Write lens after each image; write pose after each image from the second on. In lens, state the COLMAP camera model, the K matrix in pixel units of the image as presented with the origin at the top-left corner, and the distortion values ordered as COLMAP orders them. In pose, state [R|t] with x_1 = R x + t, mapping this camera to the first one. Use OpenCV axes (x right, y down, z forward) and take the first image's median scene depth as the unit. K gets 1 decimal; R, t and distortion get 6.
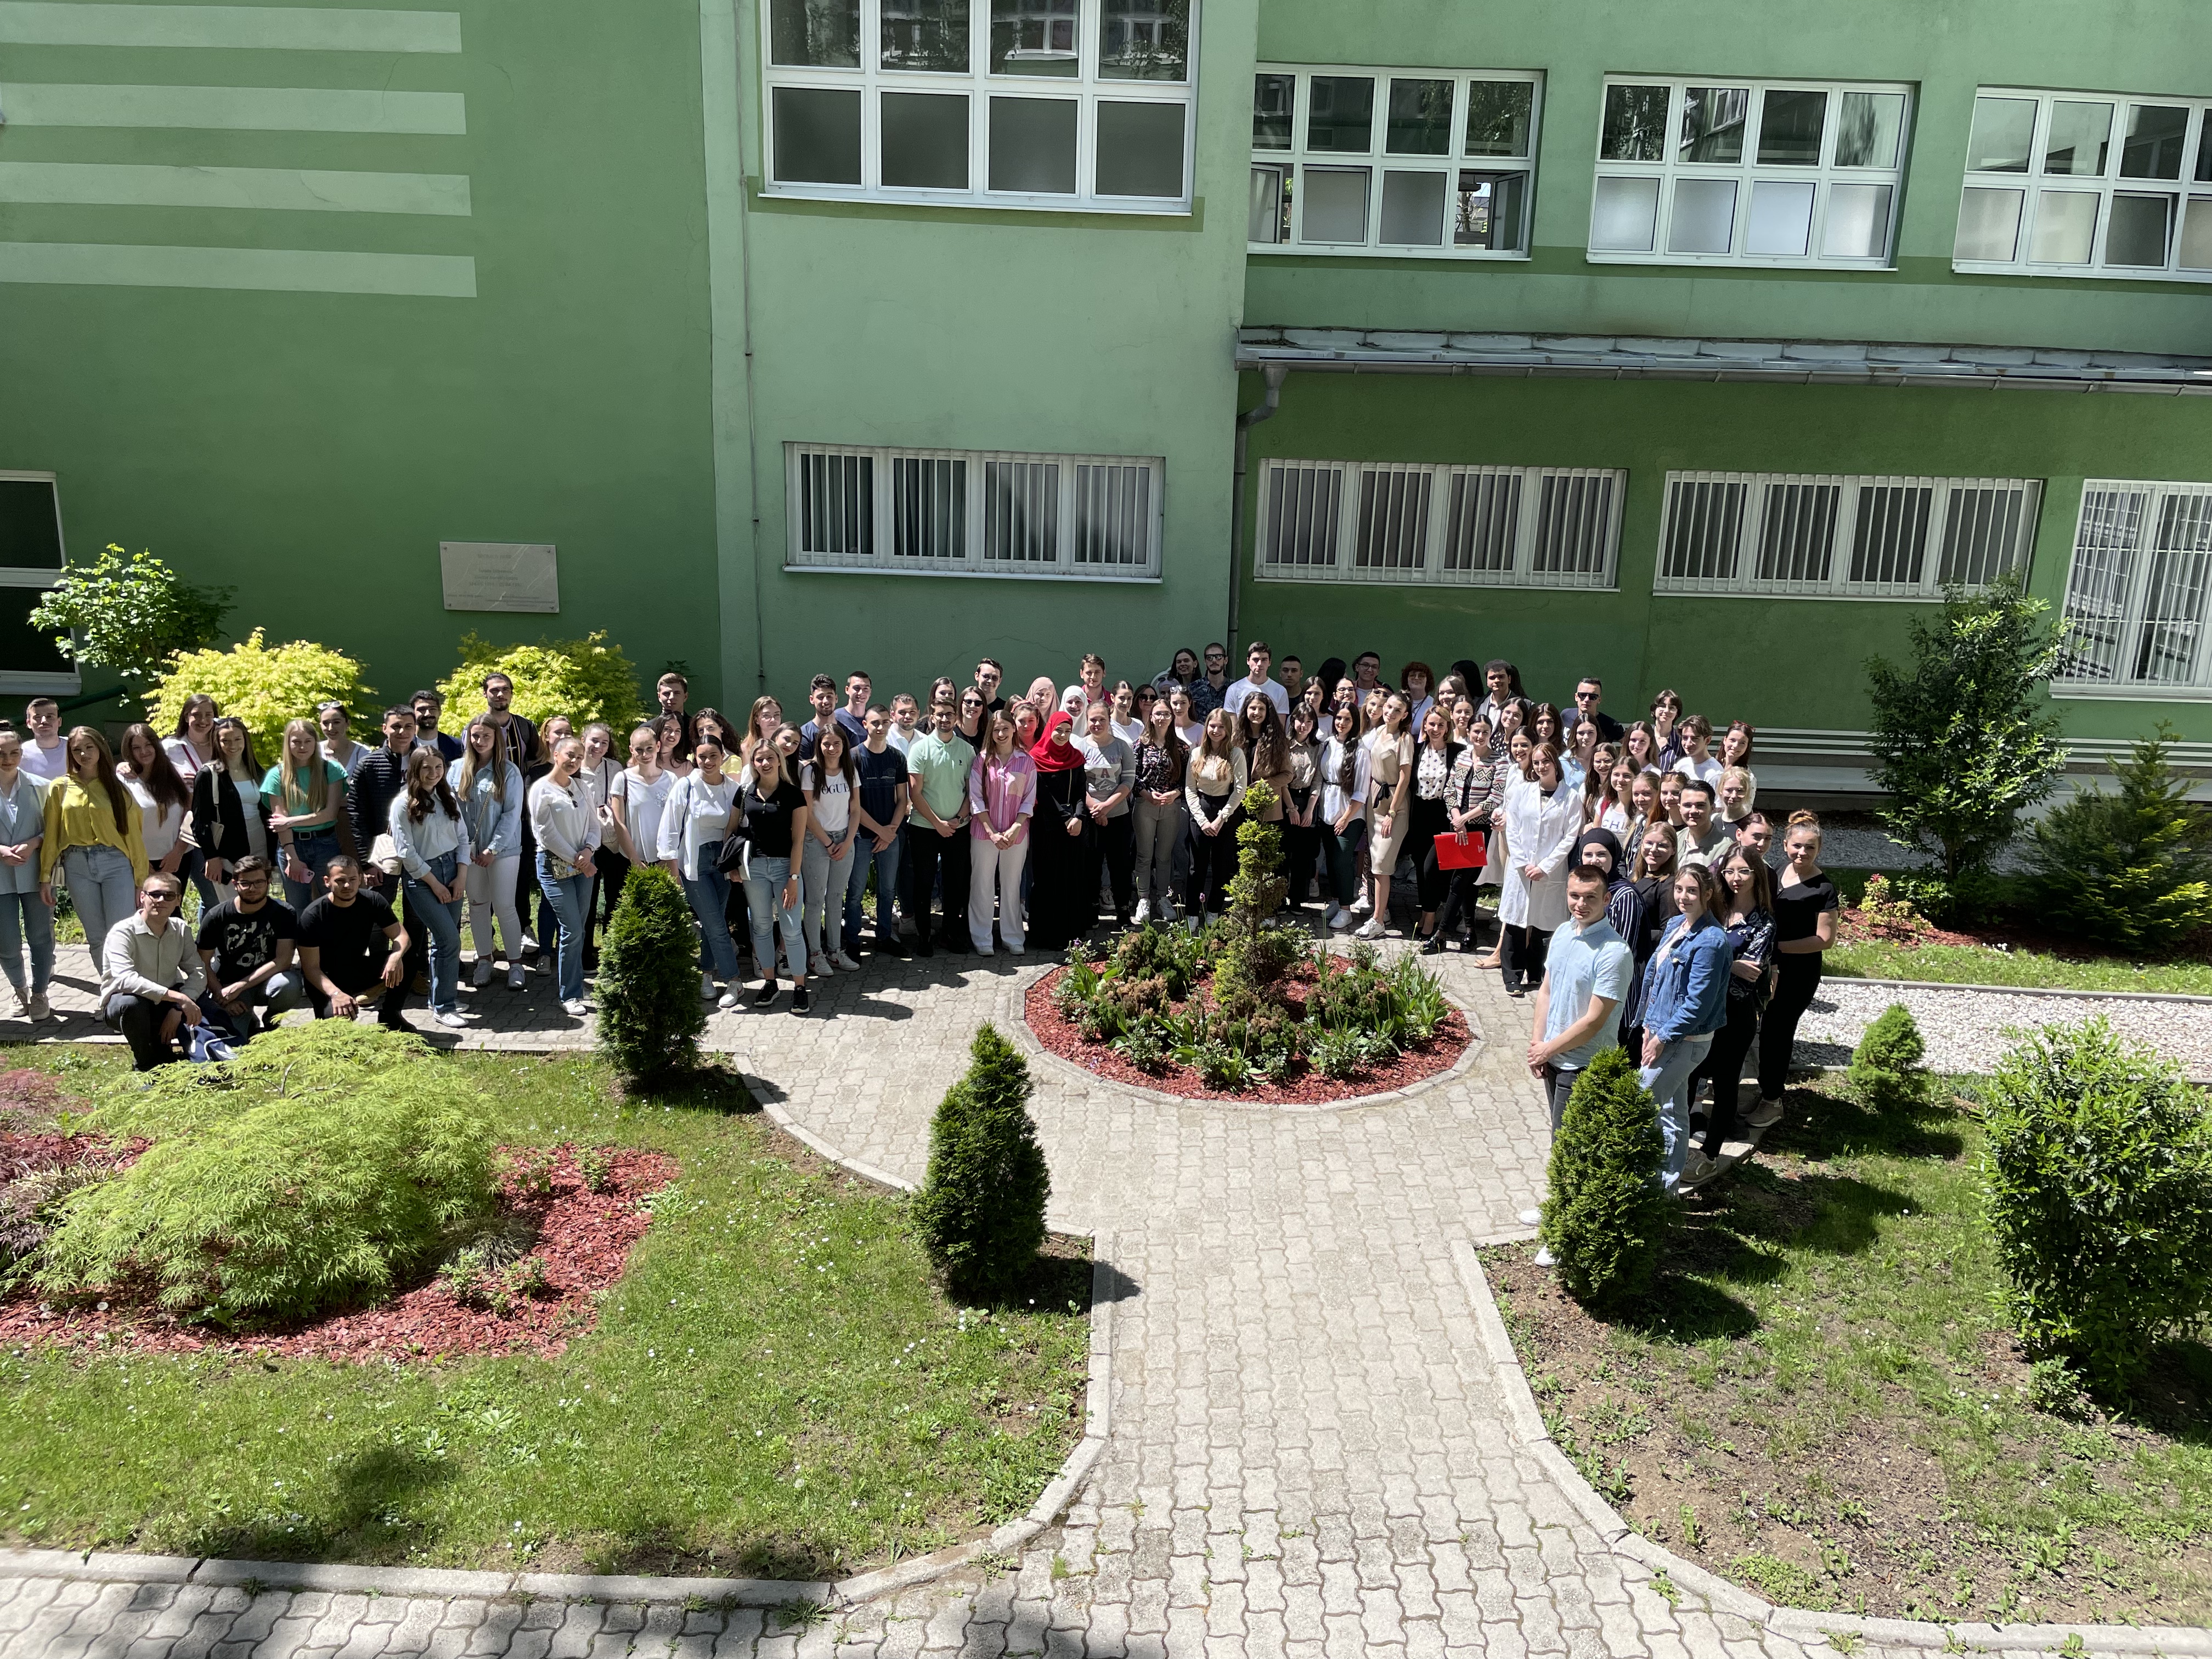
lens RADIAL K [[1664.3, 0, 1104.7], [0, 1664.3, 831.2], [0, 0, 1]] dist [0.024927, -0.014427]
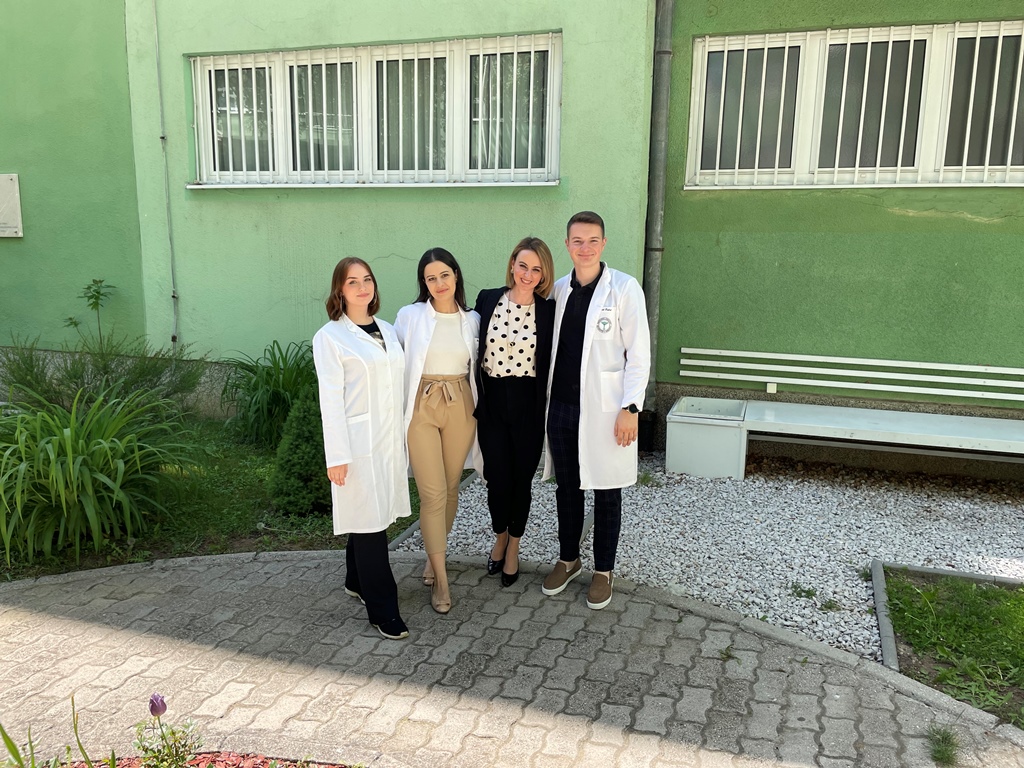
lens RADIAL K [[770.4, 0, 510.7], [0, 770.4, 381.1], [0, 0, 1]] dist [0.024927, -0.014427]
pose [[0.965046, 0.036706, -0.259499, 0.169795], [-0.055906, 0.996186, -0.066999, -0.040248], [0.256050, 0.079165, 0.963417, 0.953463]]
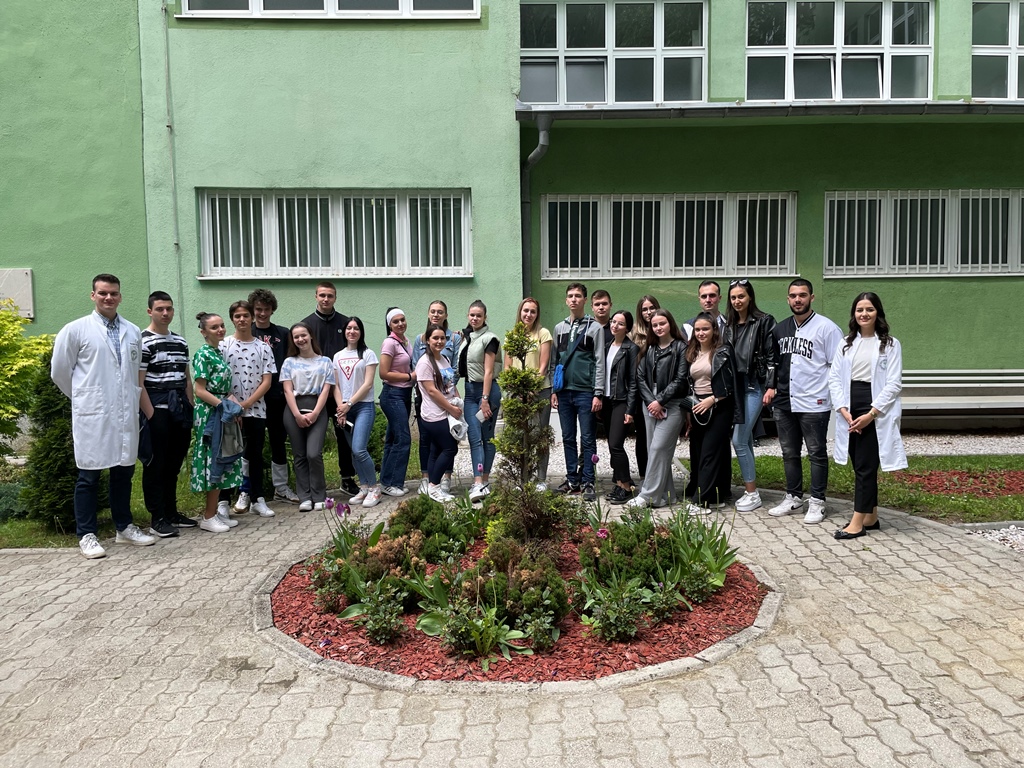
lens RADIAL K [[770.4, 0, 530.1], [0, 770.4, 386.0], [0, 0, 1]] dist [0.024927, -0.014427]
pose [[0.998754, -0.035004, 0.035569, 0.084869], [0.041046, 0.981587, -0.186553, 0.090296], [-0.028384, 0.187780, 0.981801, 0.585709]]
